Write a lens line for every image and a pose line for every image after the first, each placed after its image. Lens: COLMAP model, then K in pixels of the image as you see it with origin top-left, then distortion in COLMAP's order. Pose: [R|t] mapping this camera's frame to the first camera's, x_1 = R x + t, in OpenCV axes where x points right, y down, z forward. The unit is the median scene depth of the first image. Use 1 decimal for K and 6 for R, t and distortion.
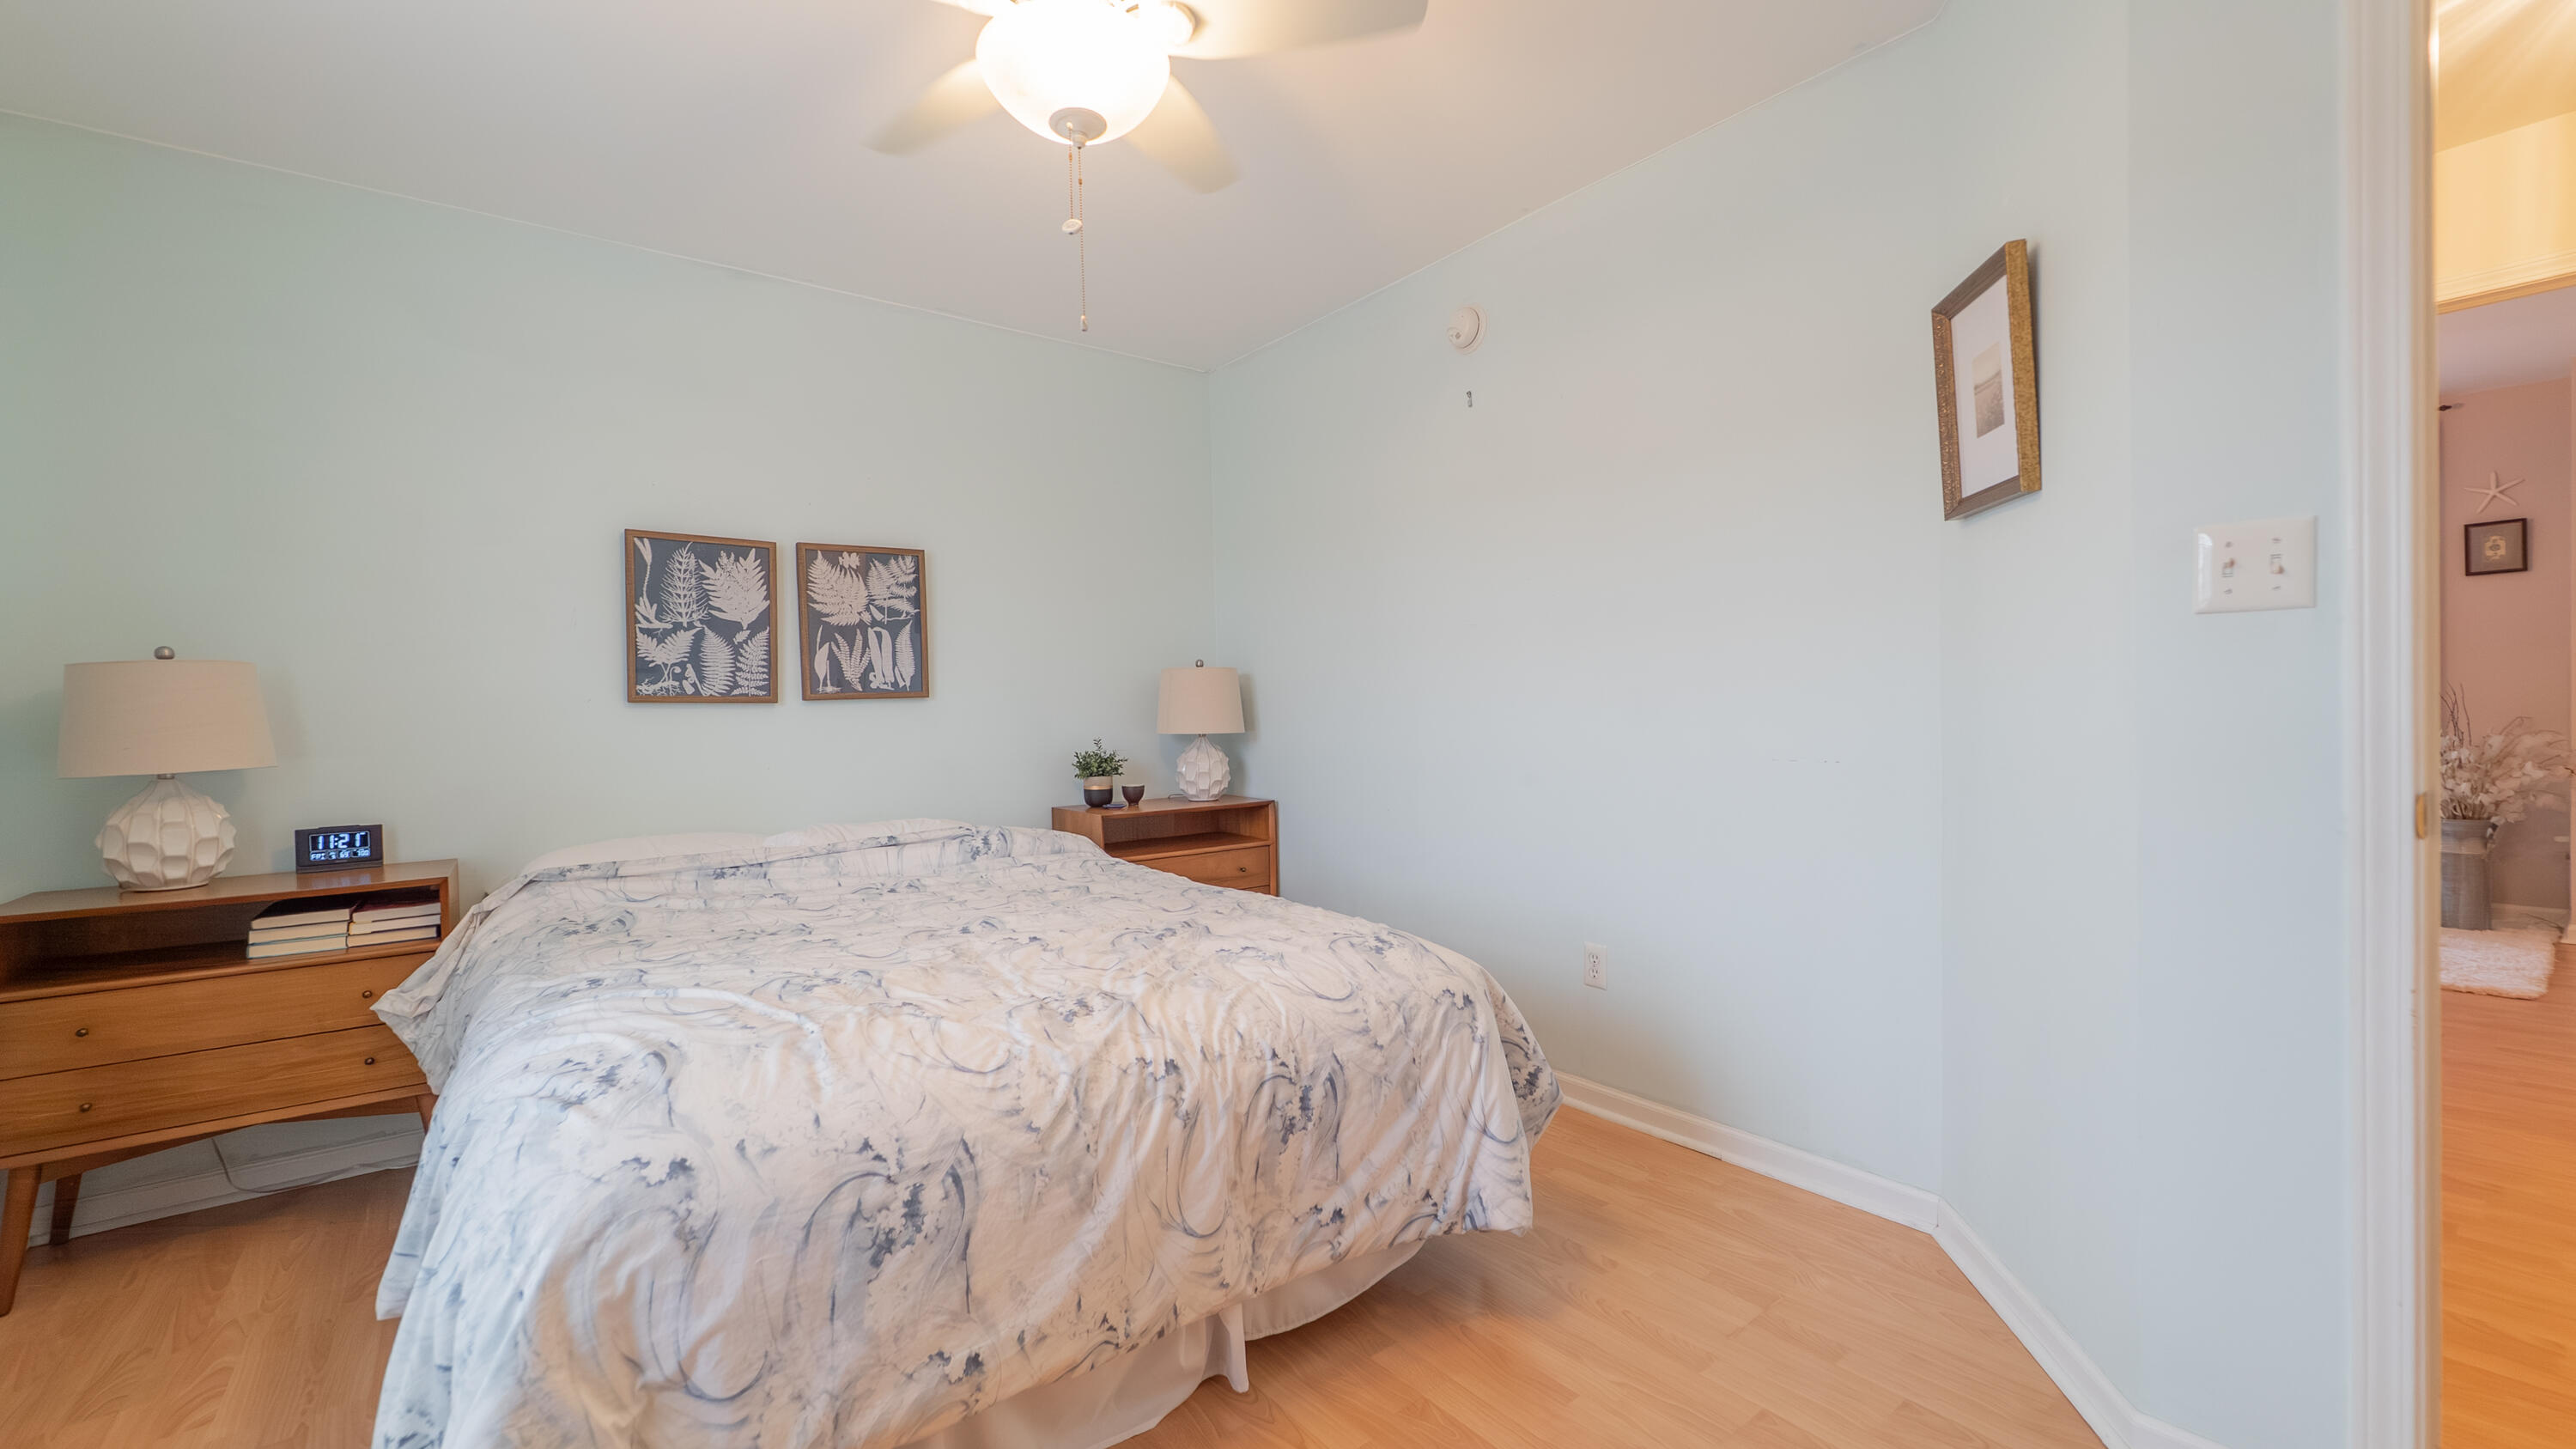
lens RADIAL K [[1033.1, 0, 1294.6], [0, 1033.1, 727.4], [0, 0, 1]] dist [-0.000191, -0.001471]
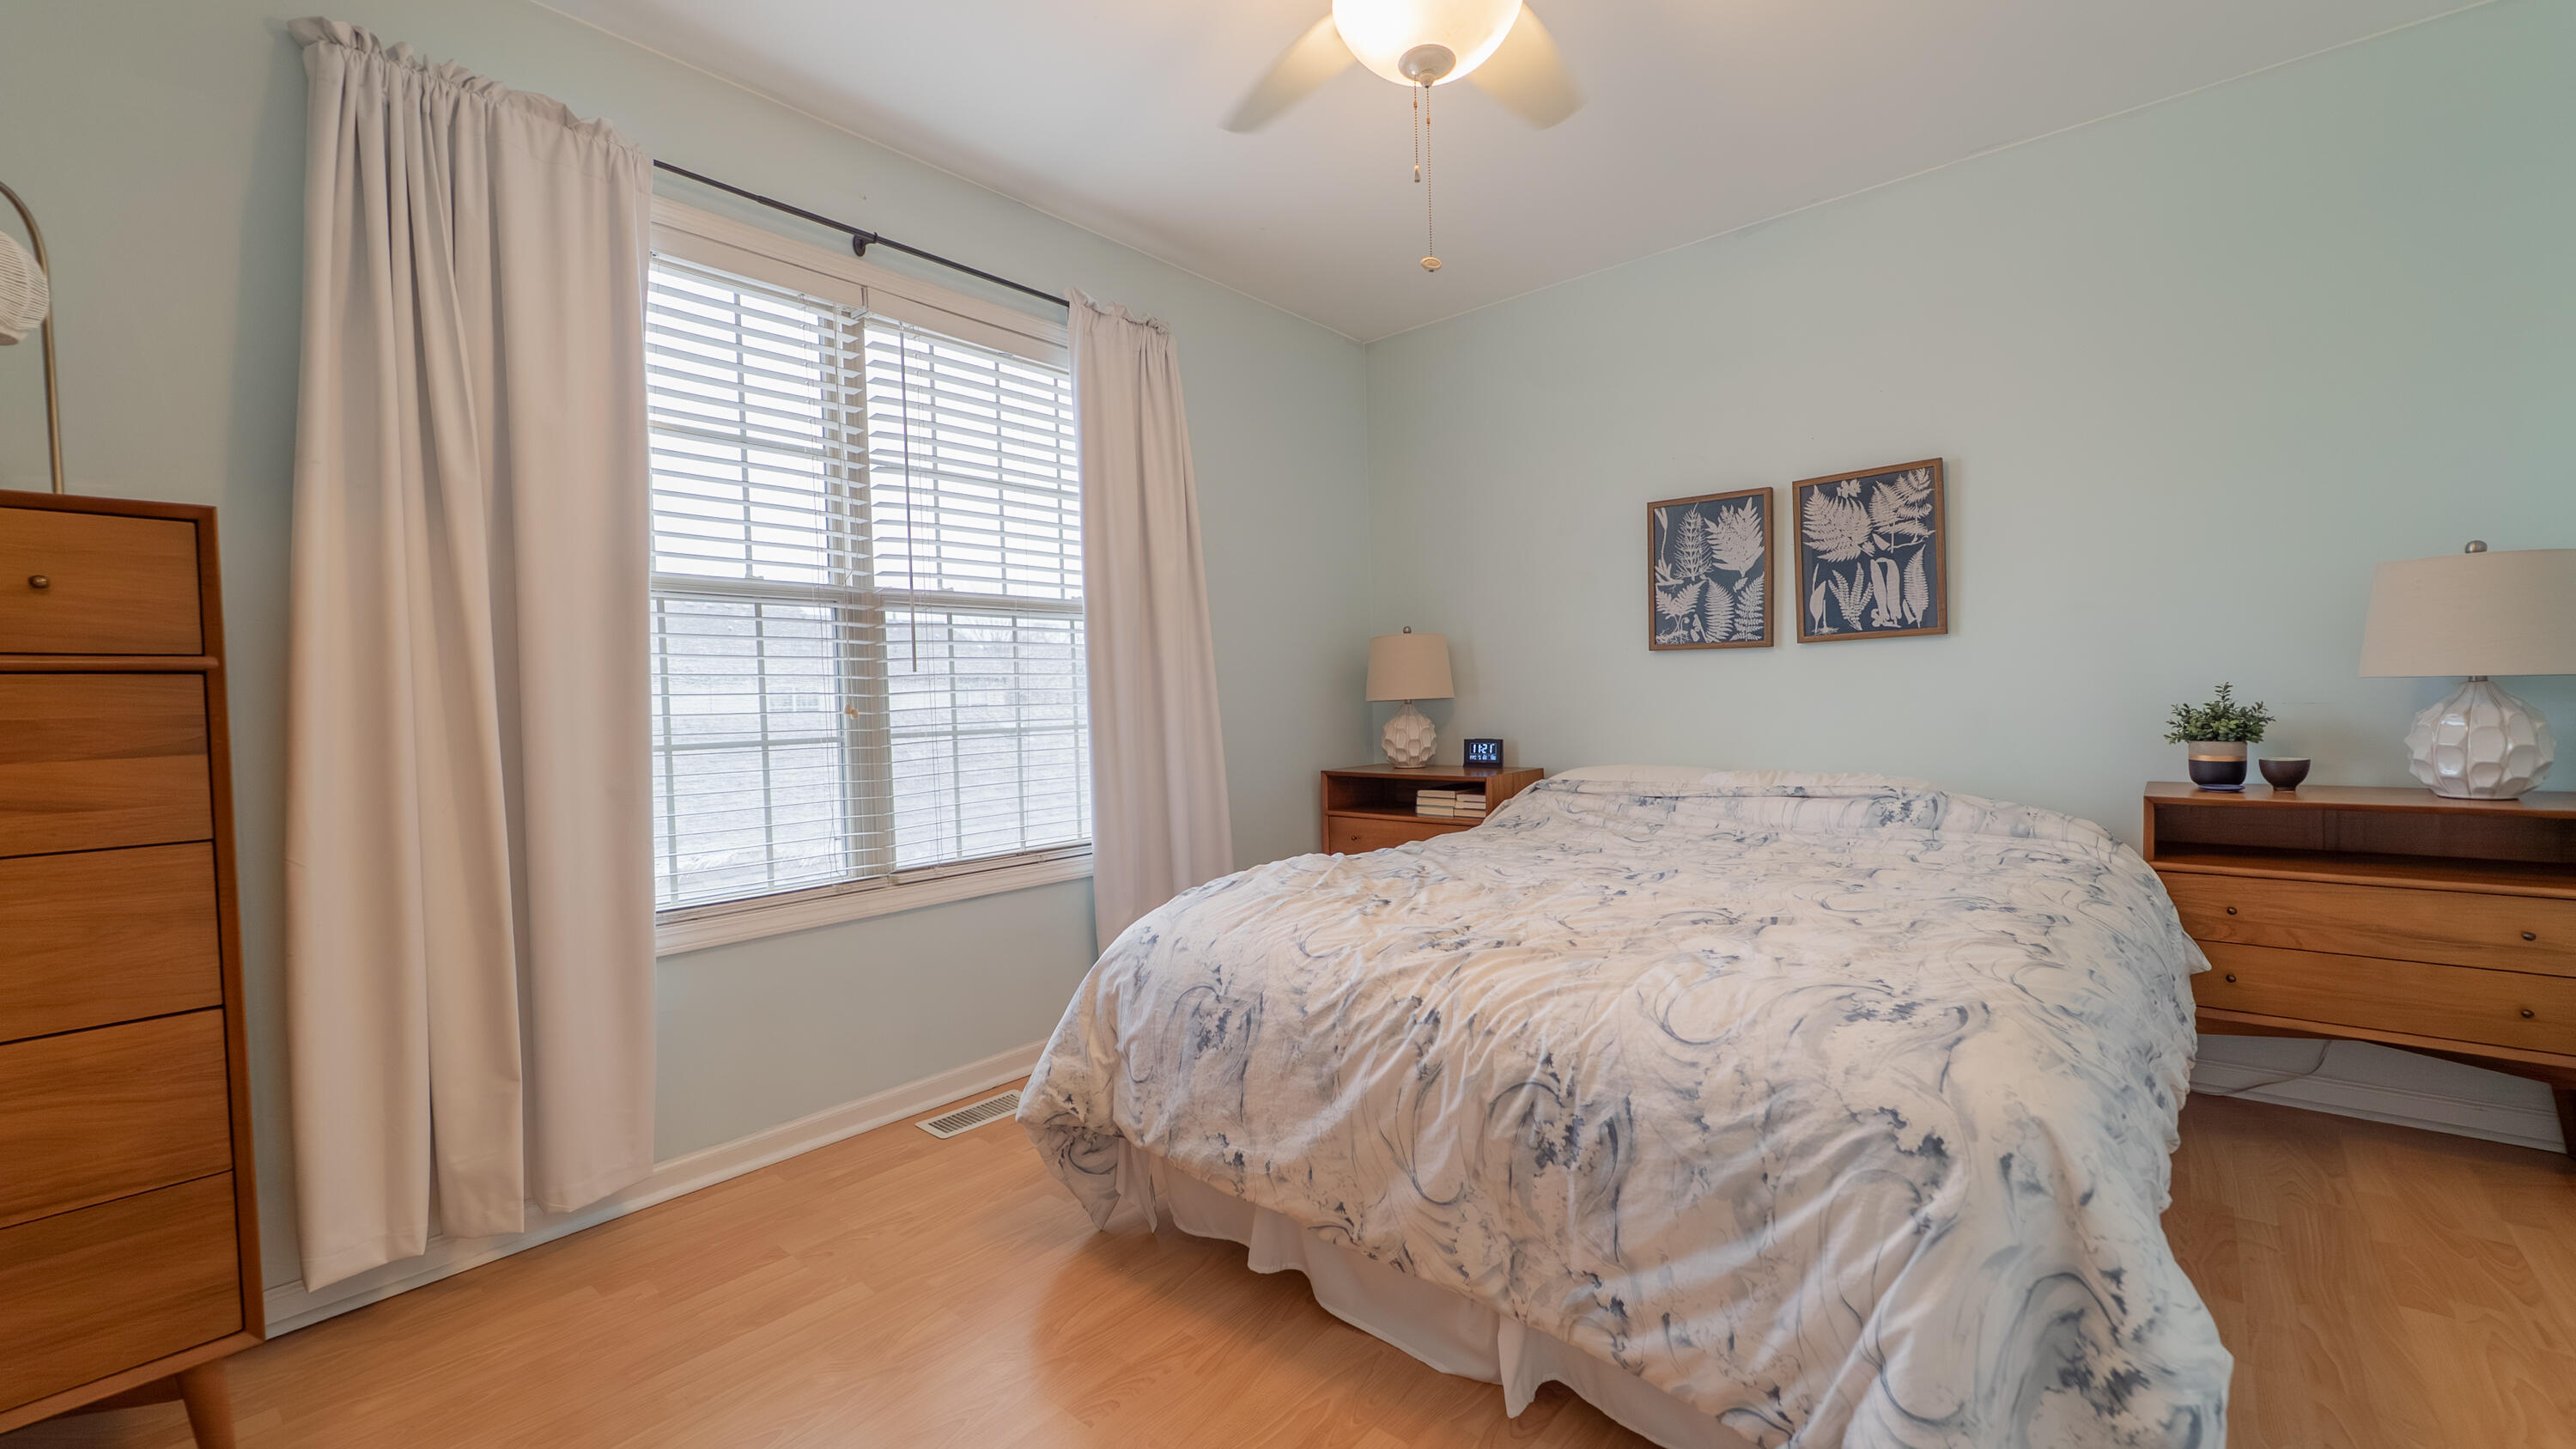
lens RADIAL K [[1033.1, 0, 1289.6], [0, 1033.1, 715.2], [0, 0, 1]] dist [-0.000191, -0.001471]
pose [[0.193243, 0.034720, -0.980536, 0.587478], [0.006548, 0.999306, 0.036675, 0.004764], [0.981129, -0.013508, 0.192881, 0.500533]]
